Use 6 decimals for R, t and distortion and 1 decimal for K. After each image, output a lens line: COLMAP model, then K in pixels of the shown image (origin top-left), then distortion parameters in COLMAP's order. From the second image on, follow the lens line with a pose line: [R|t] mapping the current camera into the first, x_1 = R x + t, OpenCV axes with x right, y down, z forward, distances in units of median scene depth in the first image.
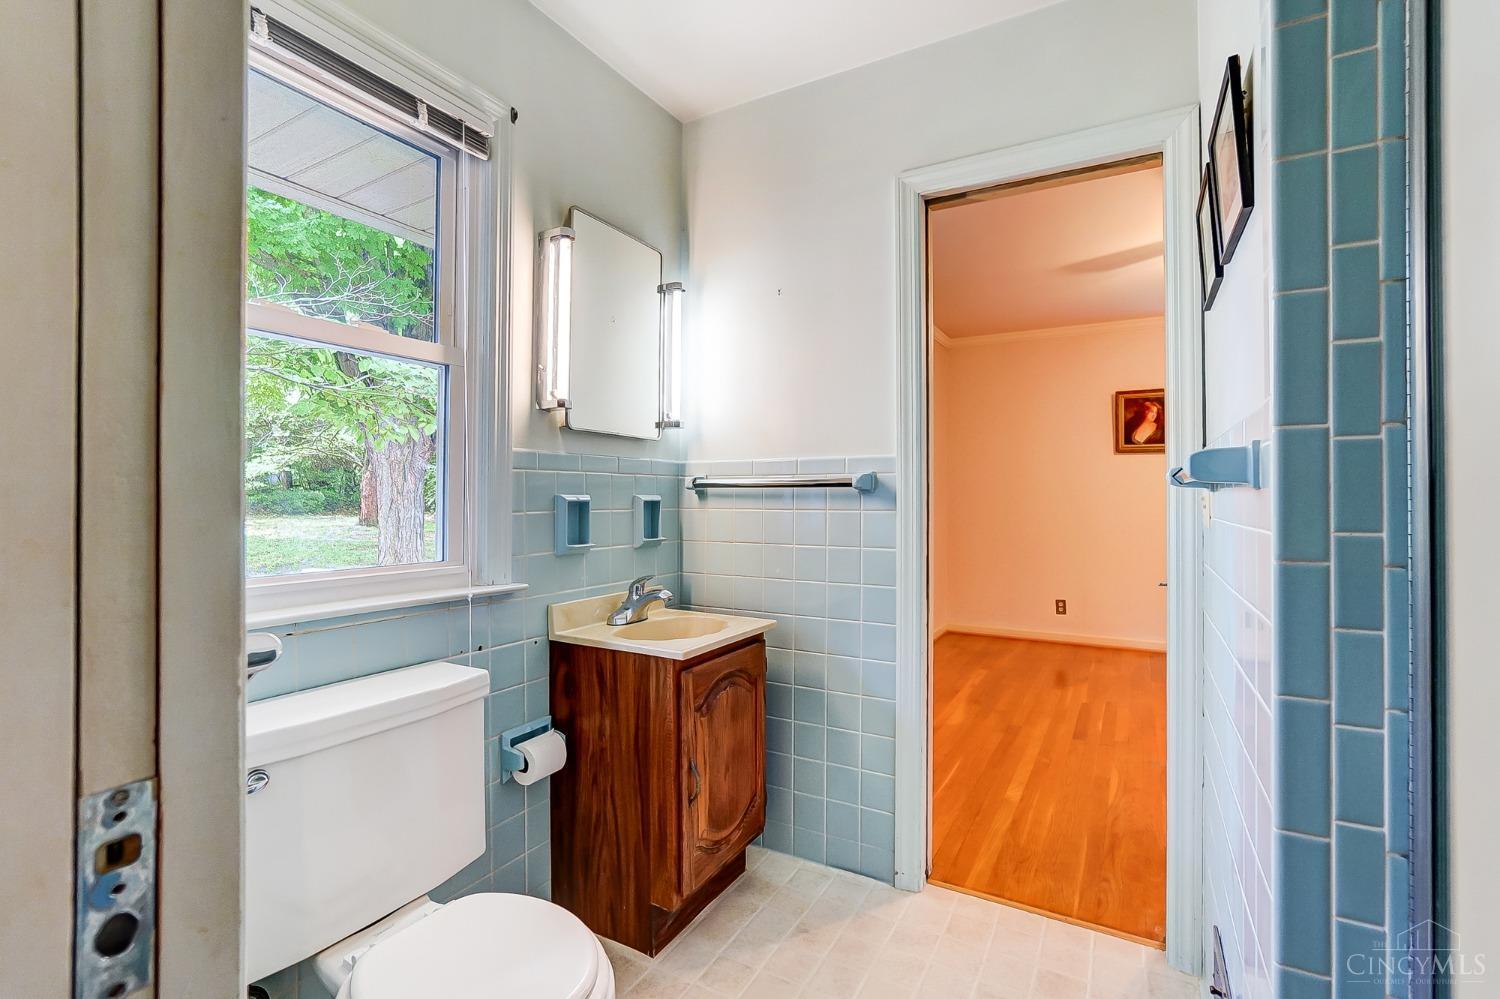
lens RADIAL K [[682.7, 0, 749.8], [0, 682.7, 498.4], [0, 0, 1]] dist [-0.017794, -0.000321]
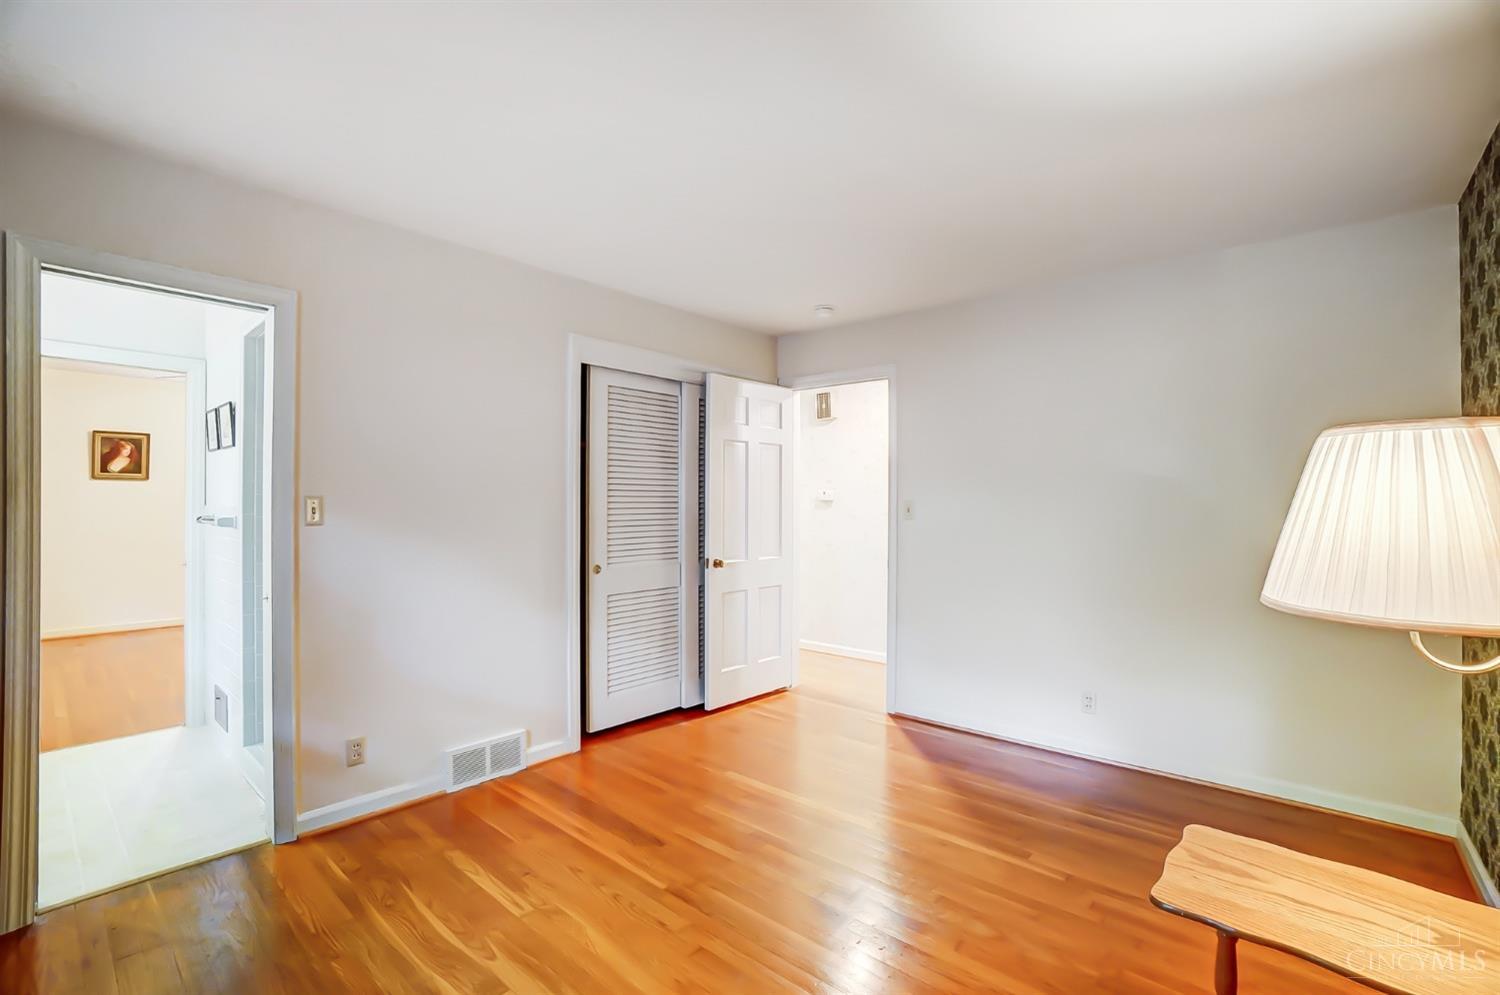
lens RADIAL K [[682.7, 0, 750.7], [0, 682.7, 501.0], [0, 0, 1]] dist [-0.017794, -0.000321]
pose [[0.224645, 0.001148, 0.974440, -0.386658], [-0.002055, 0.999998, -0.000705, -0.029413], [-0.974439, -0.001844, 0.224647, -0.448656]]
